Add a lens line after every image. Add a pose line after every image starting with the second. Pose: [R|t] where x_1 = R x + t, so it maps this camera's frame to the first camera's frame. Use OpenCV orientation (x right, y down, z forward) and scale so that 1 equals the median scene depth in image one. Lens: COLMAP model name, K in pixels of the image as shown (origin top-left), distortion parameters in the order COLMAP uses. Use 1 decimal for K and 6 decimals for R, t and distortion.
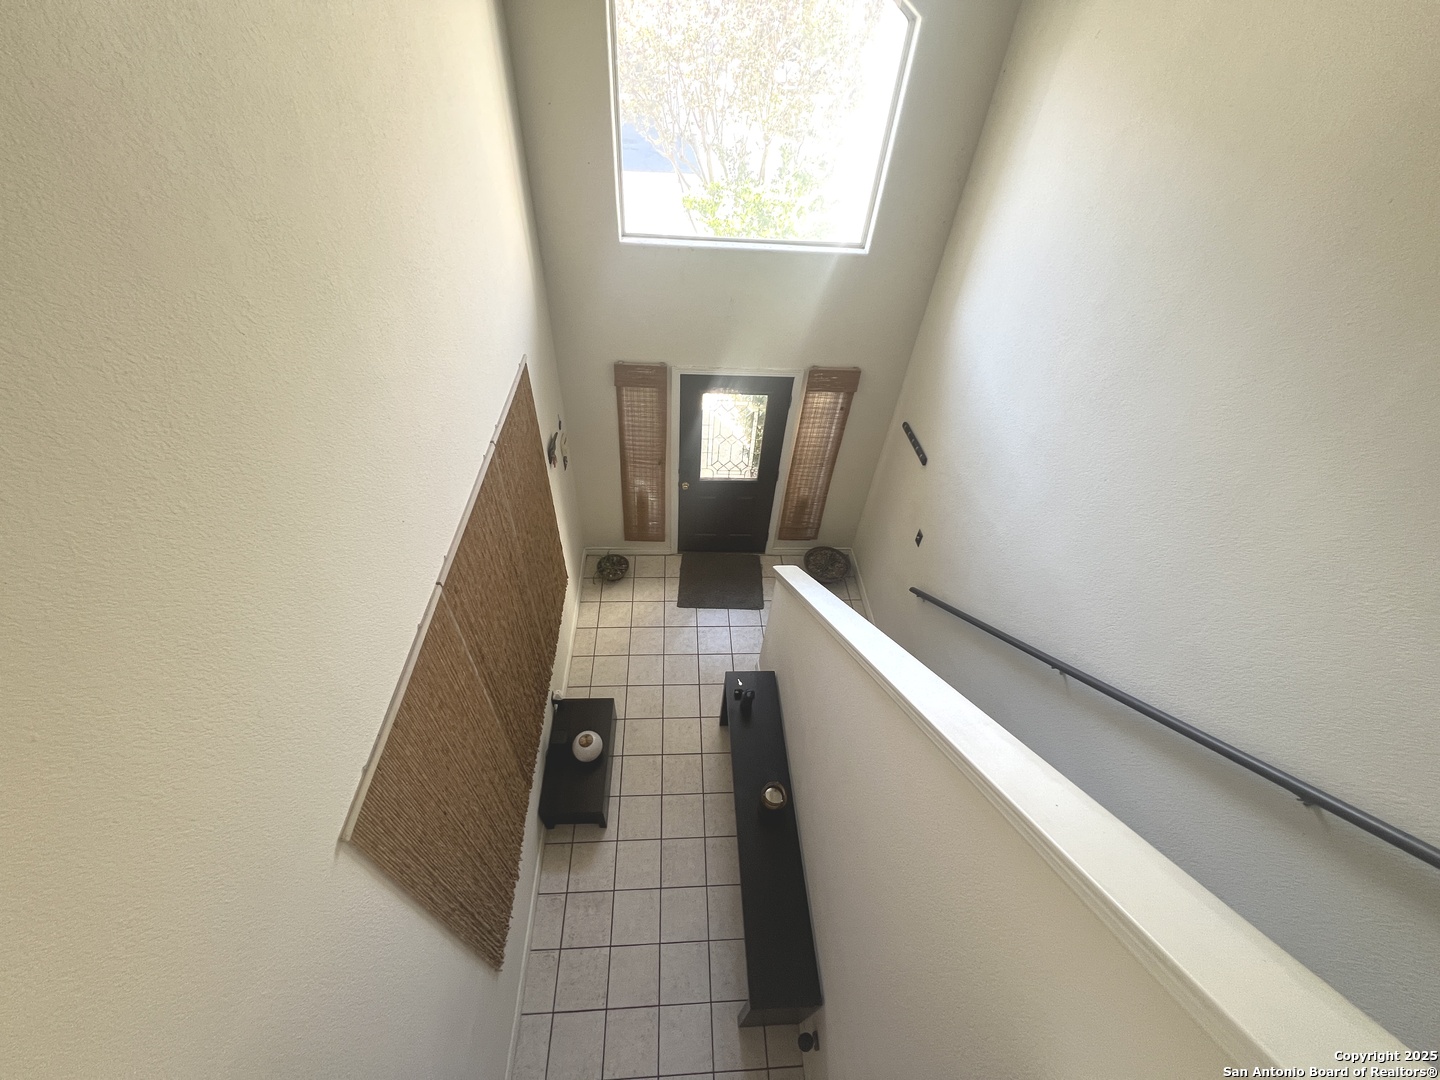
lens RADIAL K [[576.6, 0, 716.0], [0, 576.6, 543.0], [0, 0, 1]] dist [0.001903, 0.000081]
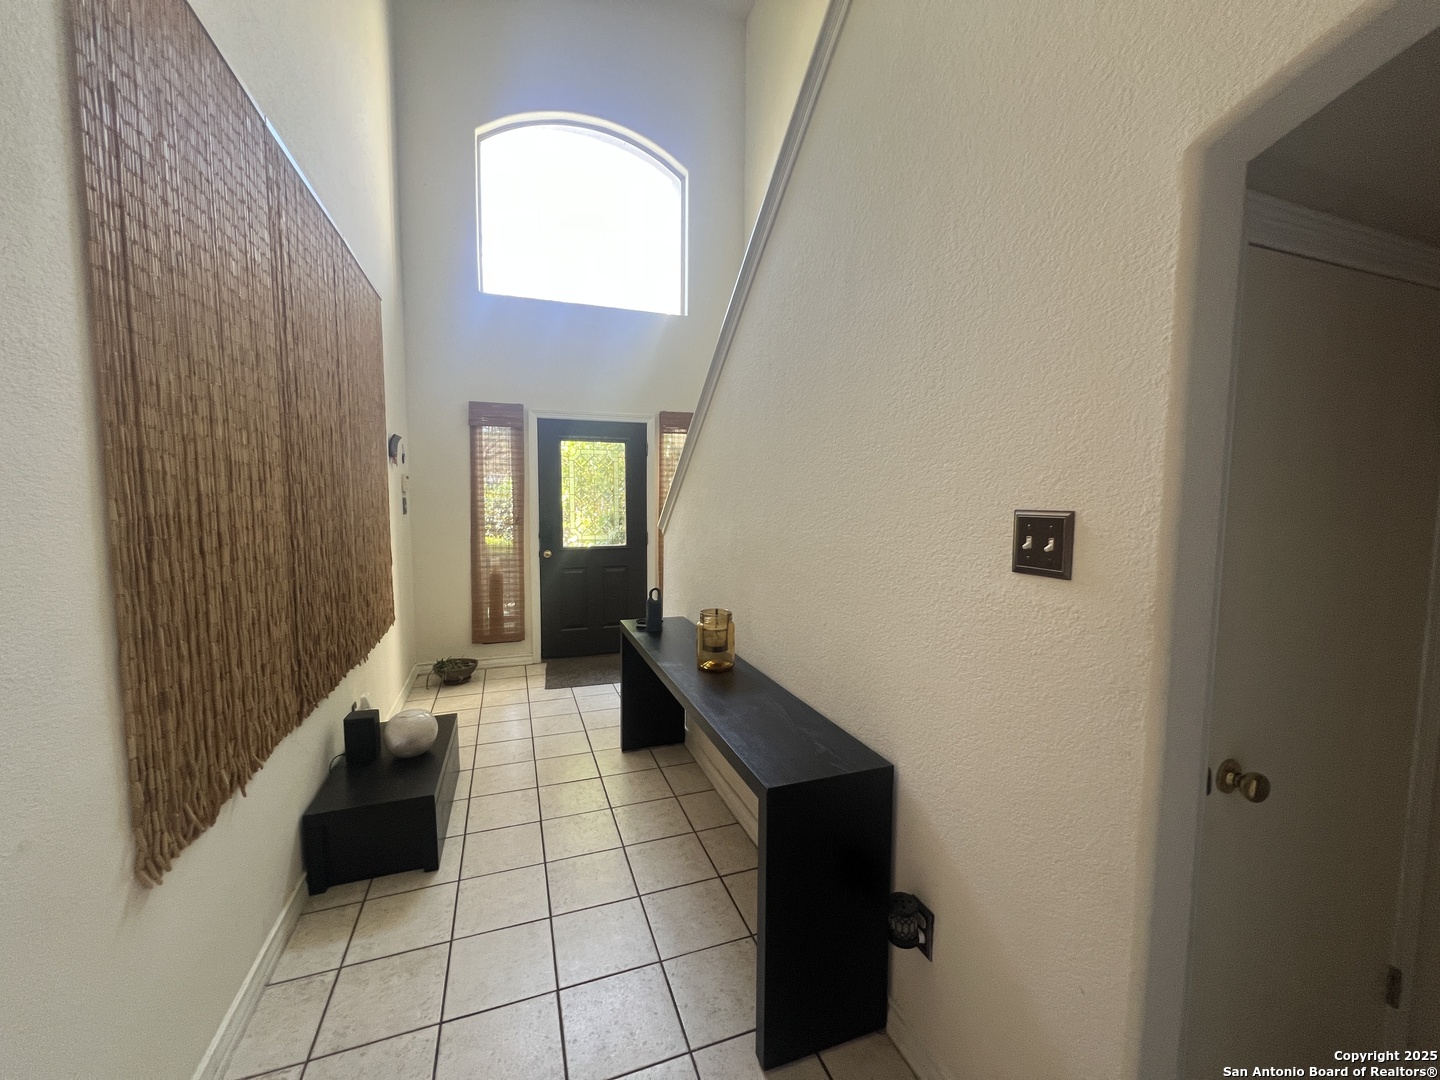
lens RADIAL K [[572.6, 0, 718.5], [0, 572.6, 543.5], [0, 0, 1]] dist [0.002095, 0.000245]
pose [[0.954882, -0.073004, 0.287872, -0.062054], [0.239443, 0.762675, -0.600828, 0.562527], [-0.175690, 0.642649, 0.745745, 0.311803]]
